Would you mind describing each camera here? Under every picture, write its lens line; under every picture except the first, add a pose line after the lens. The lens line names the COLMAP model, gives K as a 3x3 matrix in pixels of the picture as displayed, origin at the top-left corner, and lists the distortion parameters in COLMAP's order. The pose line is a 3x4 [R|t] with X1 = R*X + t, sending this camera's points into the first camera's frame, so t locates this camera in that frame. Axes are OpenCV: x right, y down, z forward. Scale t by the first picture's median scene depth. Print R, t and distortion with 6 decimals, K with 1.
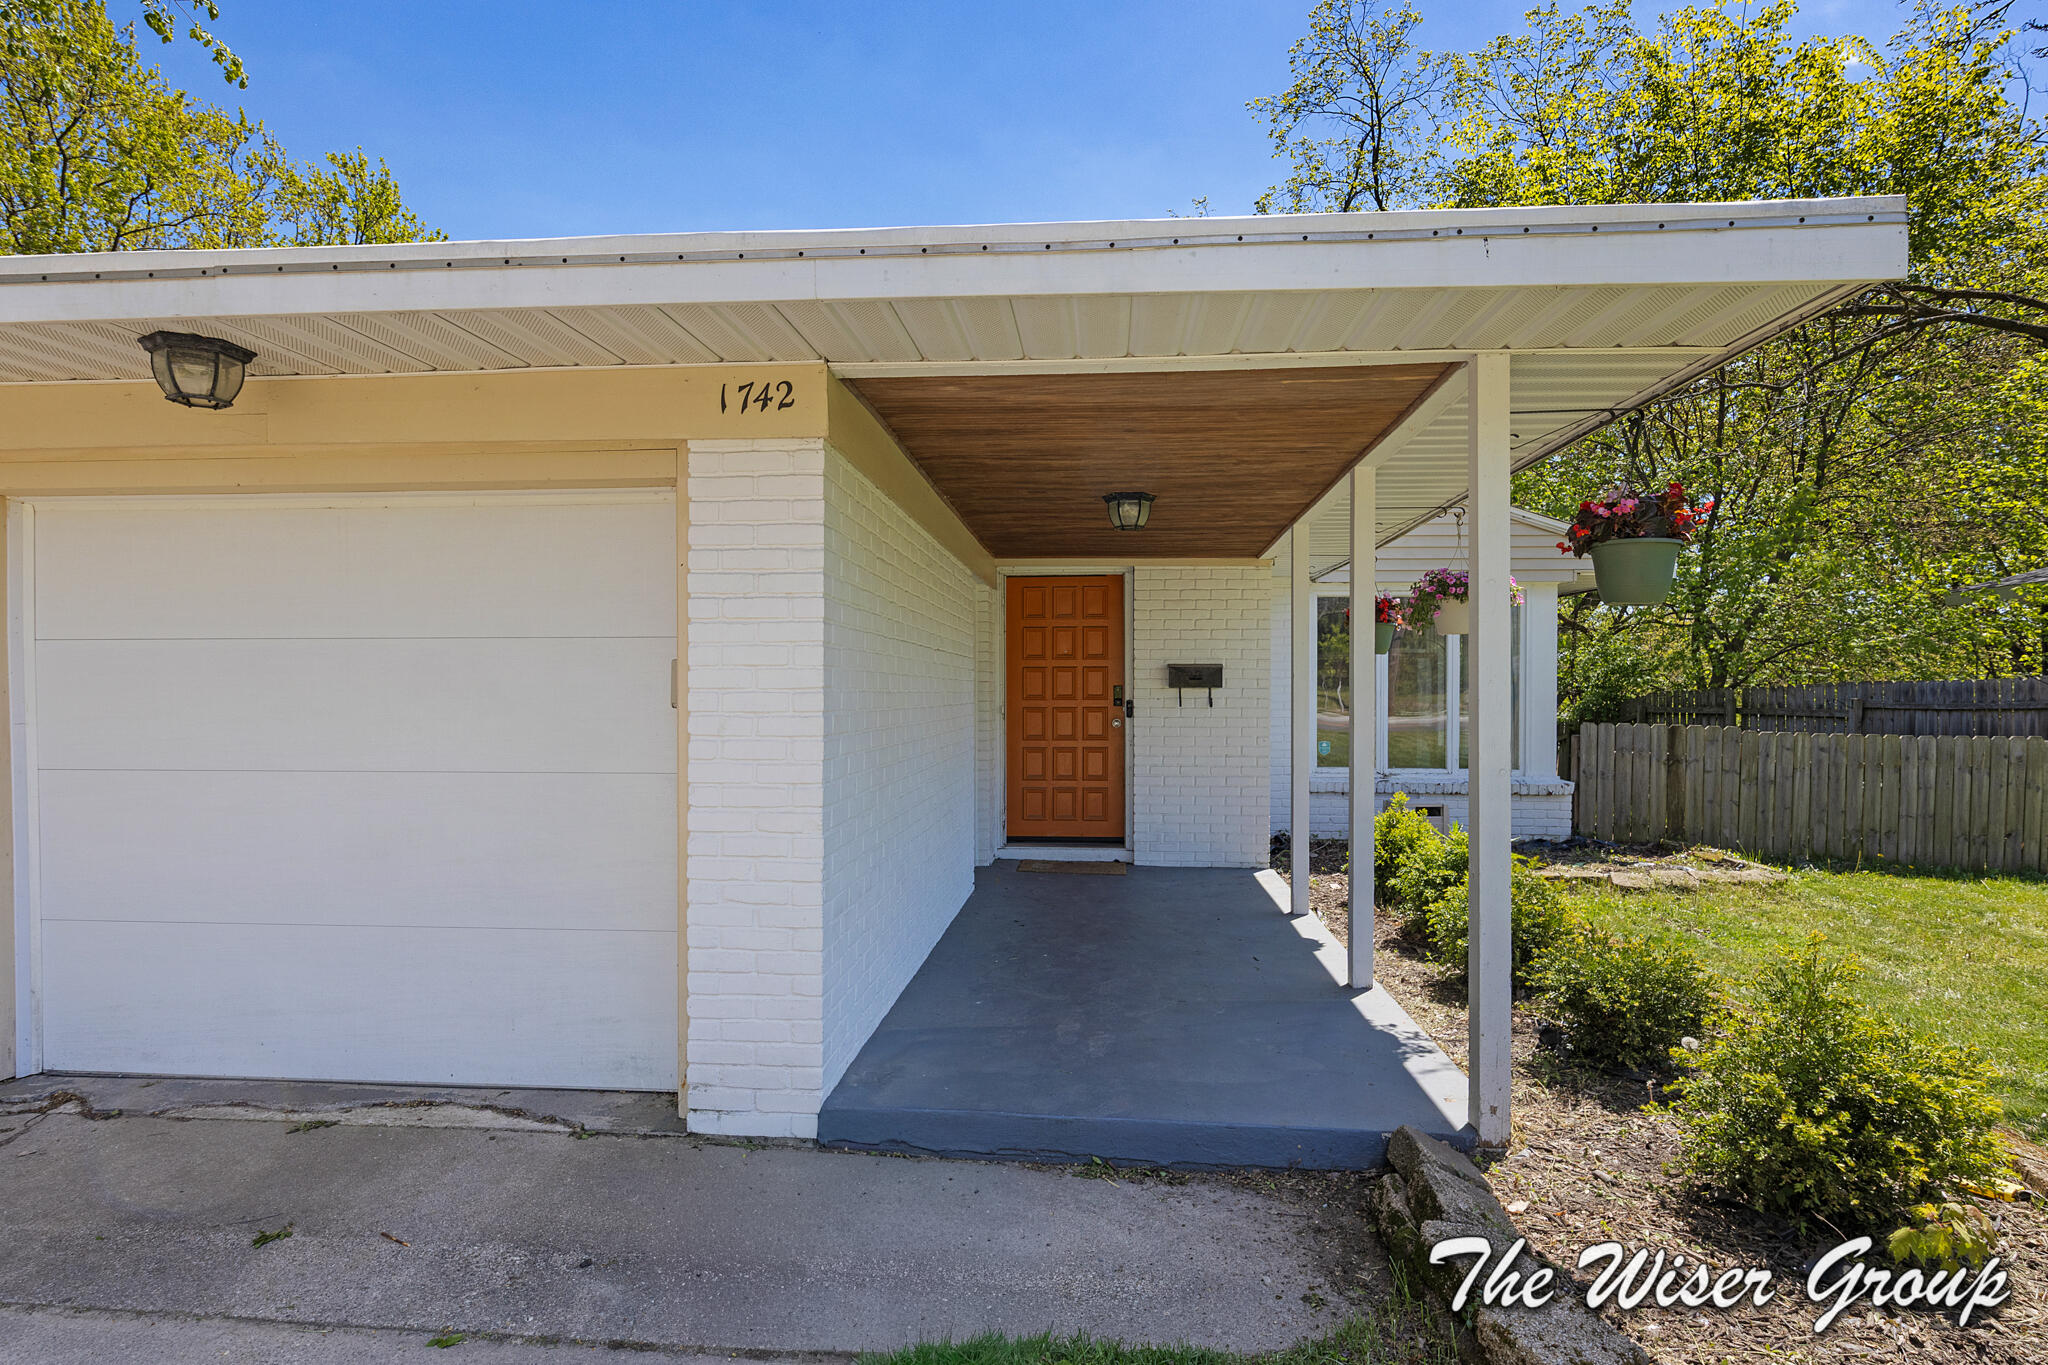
lens RADIAL K [[1047.9, 0, 1024.0], [0, 1047.9, 682.5], [0, 0, 1]] dist [0.000043, -0.000107]
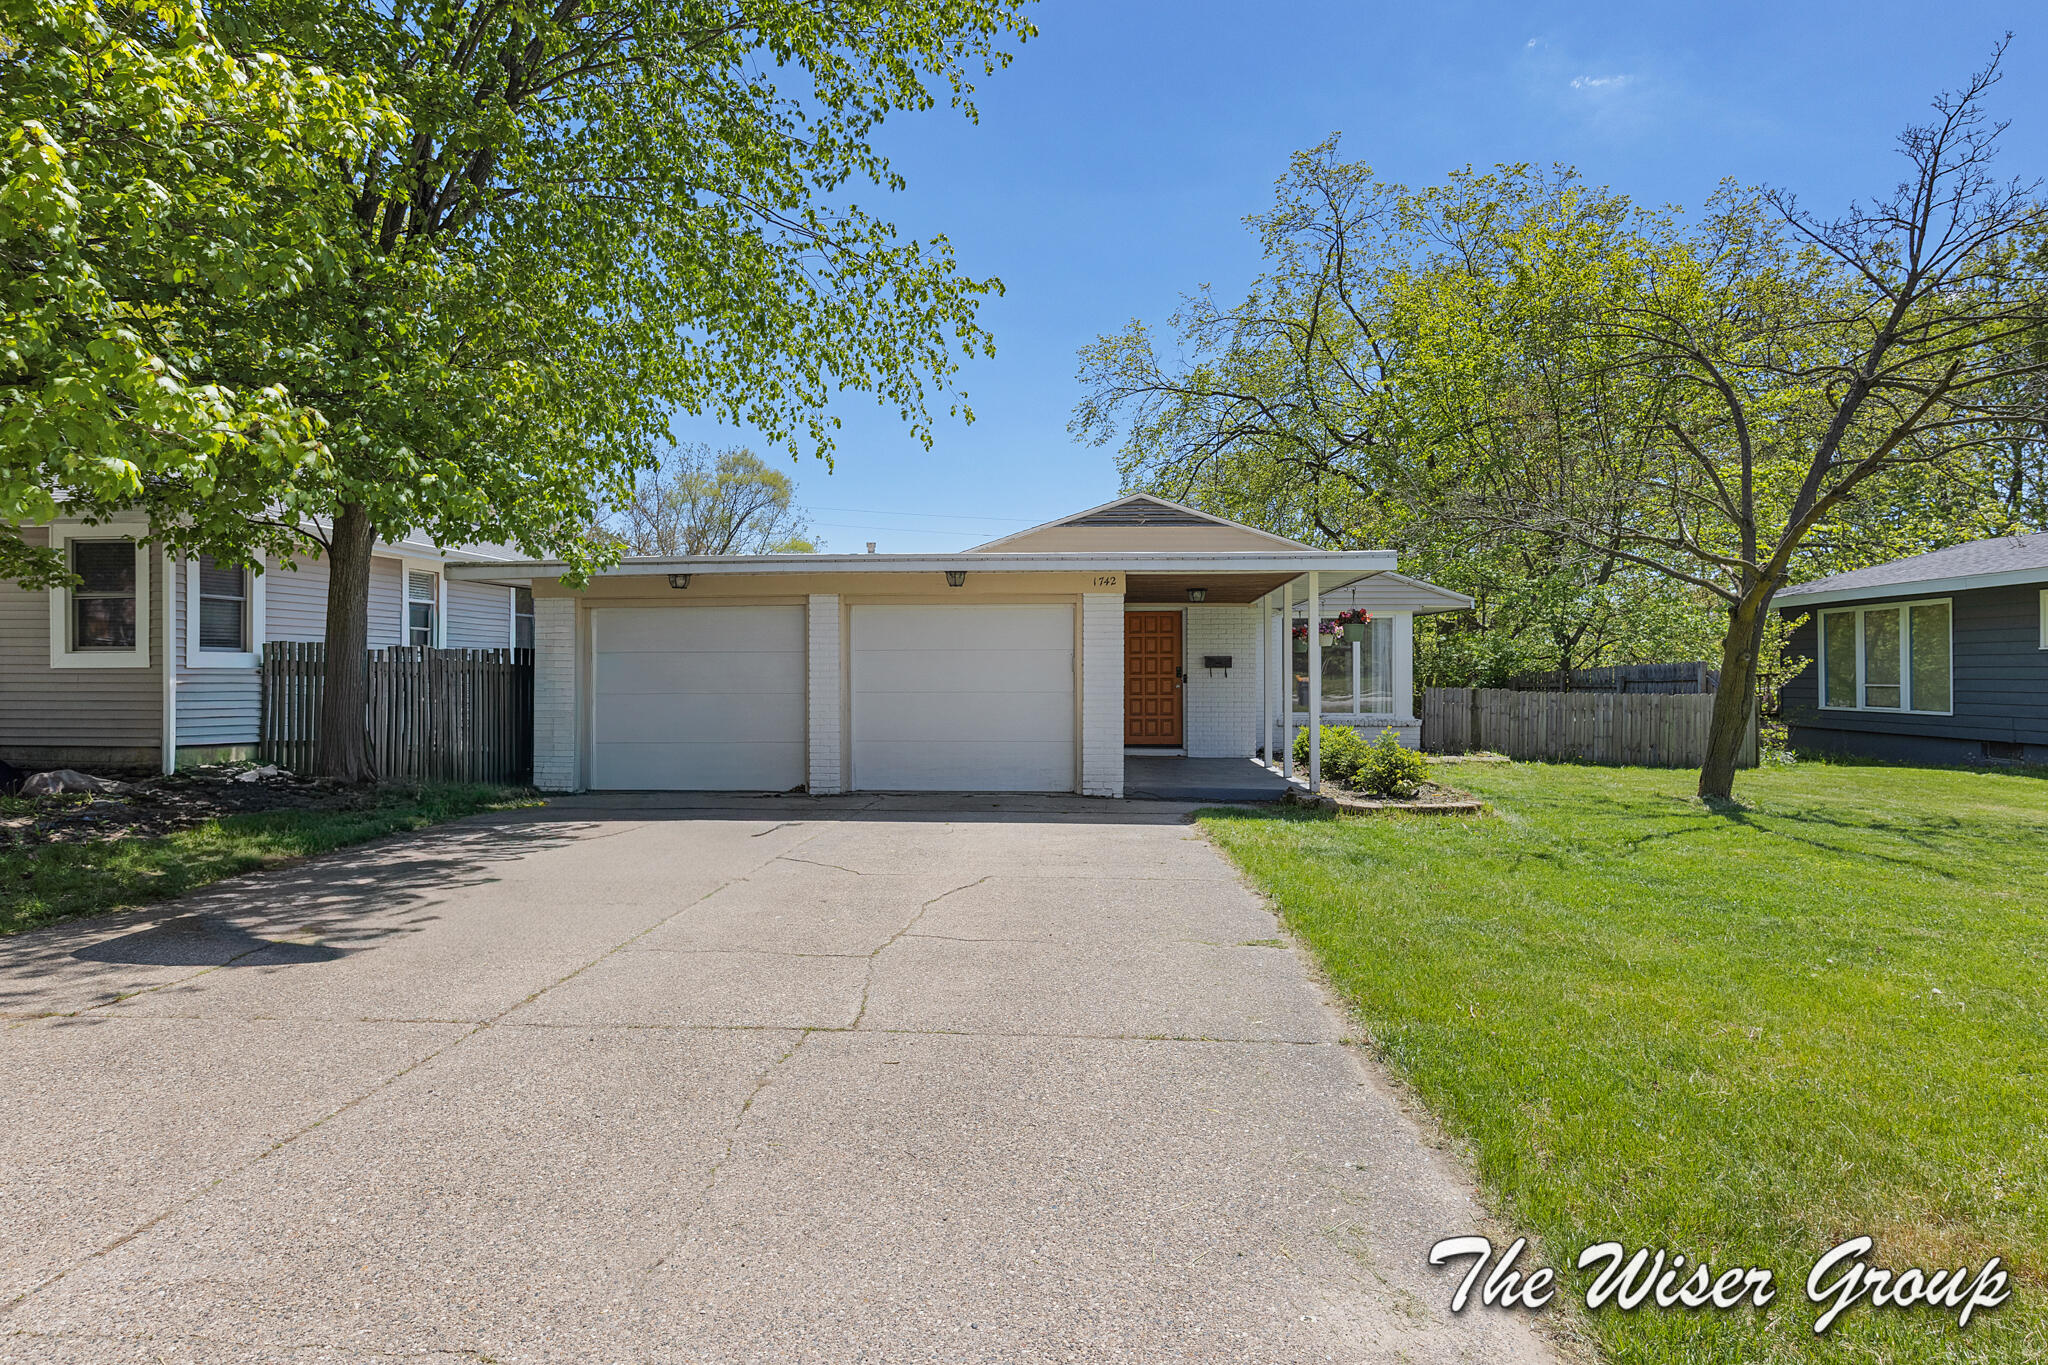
lens RADIAL K [[1145.6, 0, 1019.8], [0, 1145.6, 667.1], [0, 0, 1]] dist [0.000799, -0.000146]
pose [[0.999855, -0.002836, 0.016784, -0.244063], [0.003005, 0.999945, -0.010066, 0.023926], [-0.016755, 0.010115, 0.999808, -1.142975]]
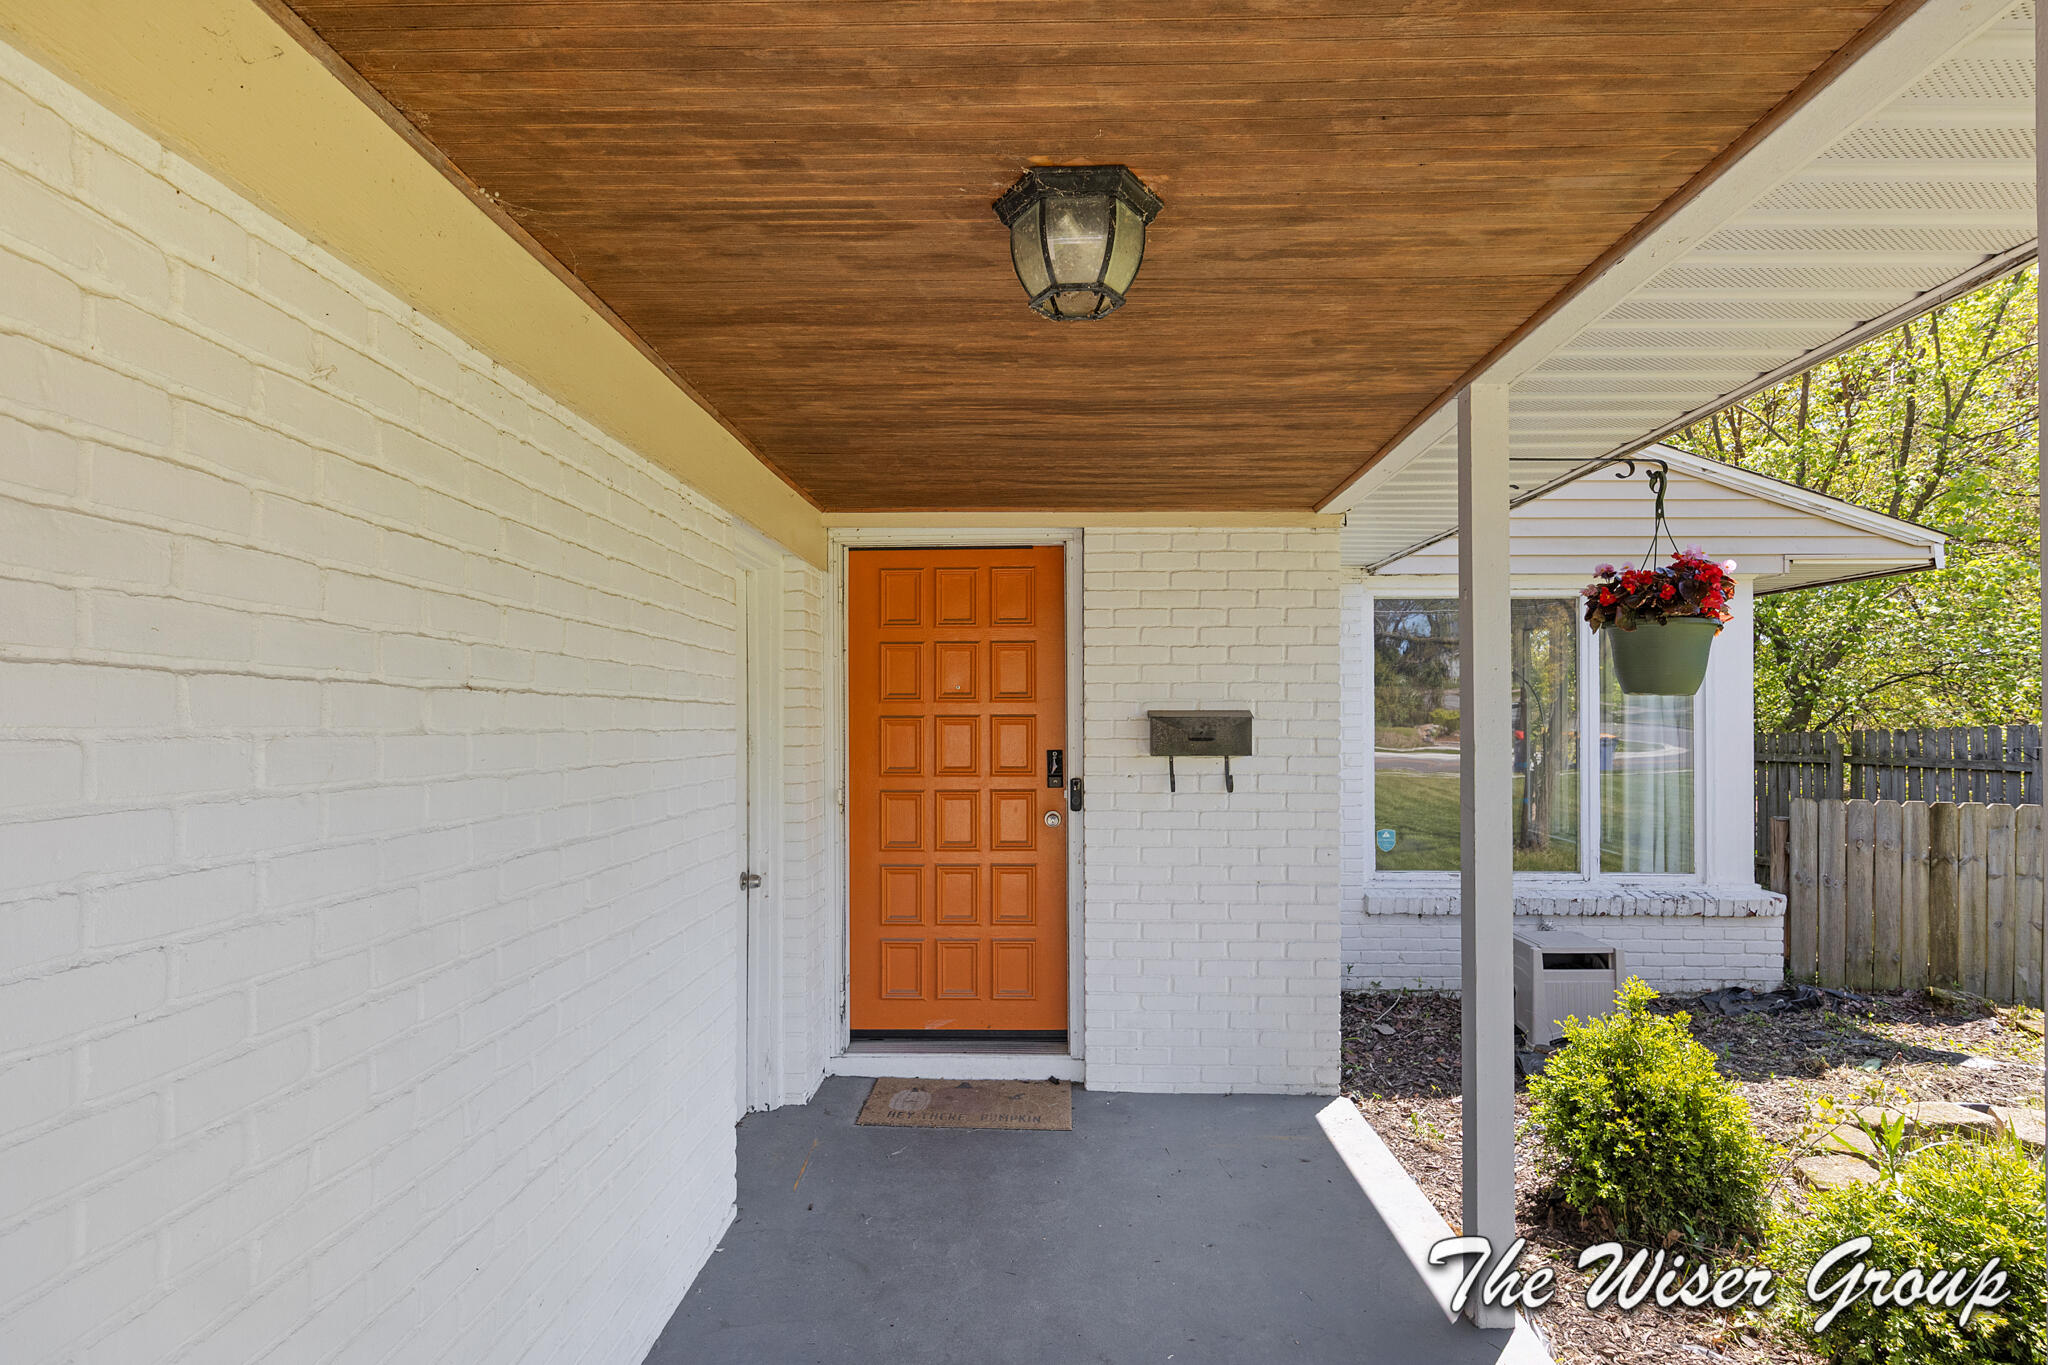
lens RADIAL K [[1047.9, 0, 1024.0], [0, 1047.9, 682.5], [0, 0, 1]] dist [0.000043, -0.000107]
pose [[0.998573, -0.001033, 0.053392, 0.044585], [0.002655, 0.999537, -0.030327, -0.015466], [-0.053336, 0.030425, 0.998113, 0.455453]]
